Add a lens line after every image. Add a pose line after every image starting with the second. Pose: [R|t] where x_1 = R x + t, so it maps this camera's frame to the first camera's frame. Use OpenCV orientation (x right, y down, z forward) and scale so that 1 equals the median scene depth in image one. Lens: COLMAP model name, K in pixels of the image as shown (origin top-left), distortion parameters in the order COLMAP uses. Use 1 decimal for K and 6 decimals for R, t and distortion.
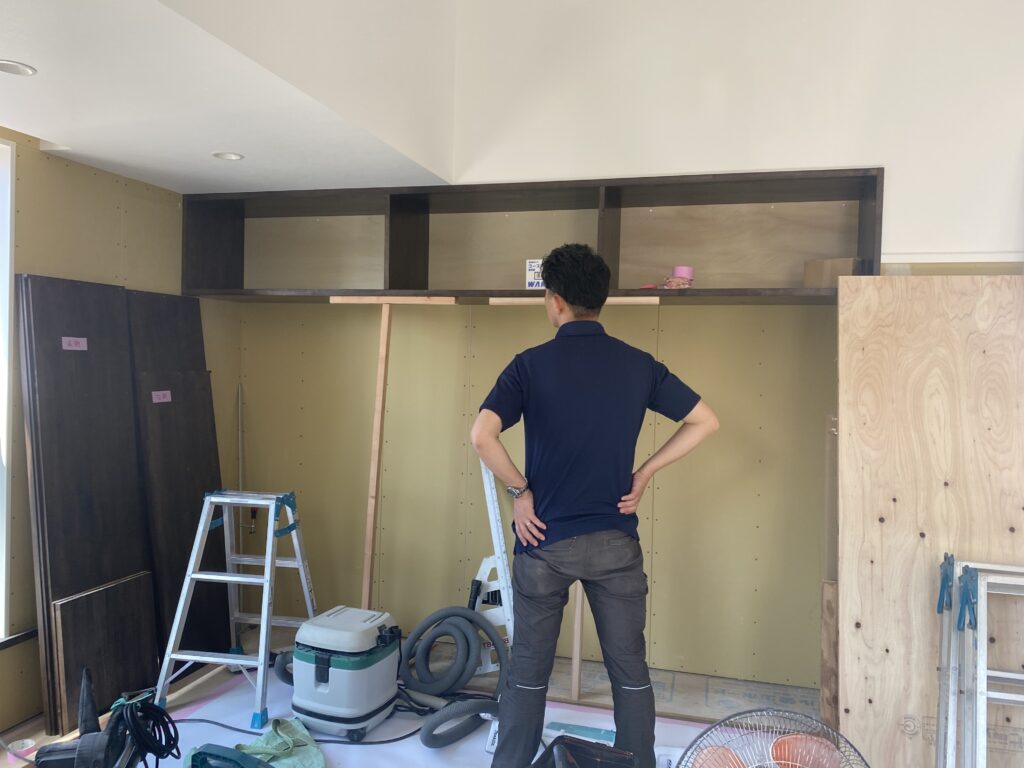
lens RADIAL K [[763.9, 0, 528.7], [0, 763.9, 383.0], [0, 0, 1]] dist [-0.004525, -0.002286]
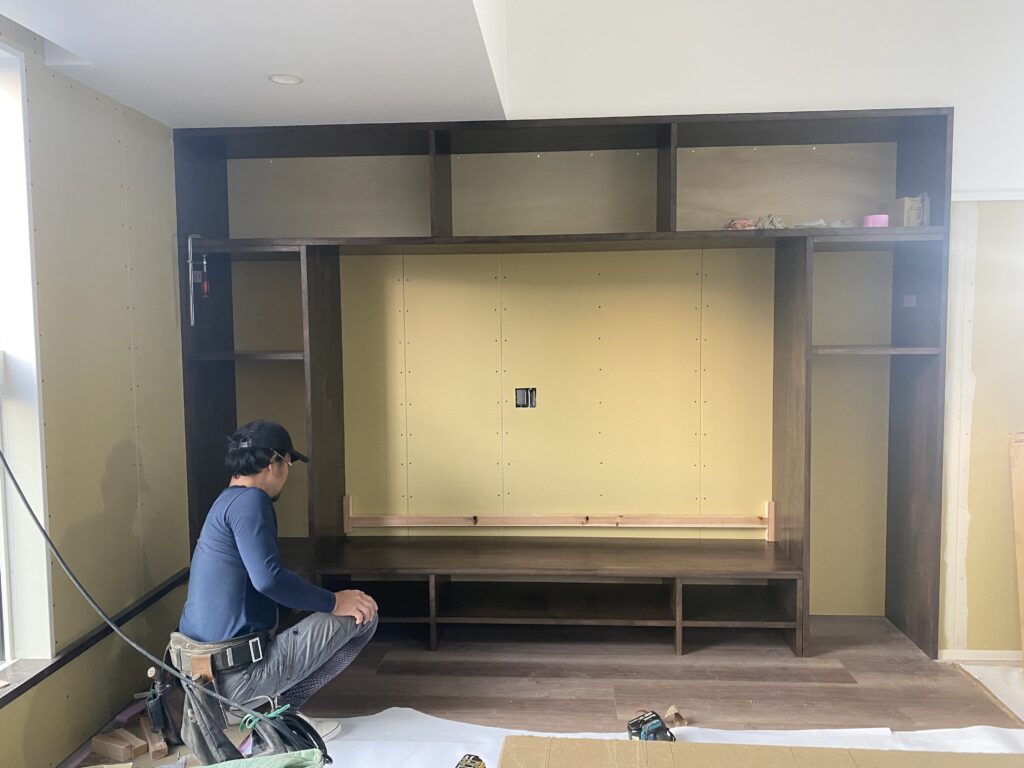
lens RADIAL K [[763.9, 0, 528.7], [0, 763.9, 383.0], [0, 0, 1]] dist [-0.004525, -0.002286]
pose [[0.973250, -0.063463, 0.220809, -0.316759], [0.048887, 0.996287, 0.070869, -0.011853], [-0.224487, -0.058179, 0.972739, 0.101686]]
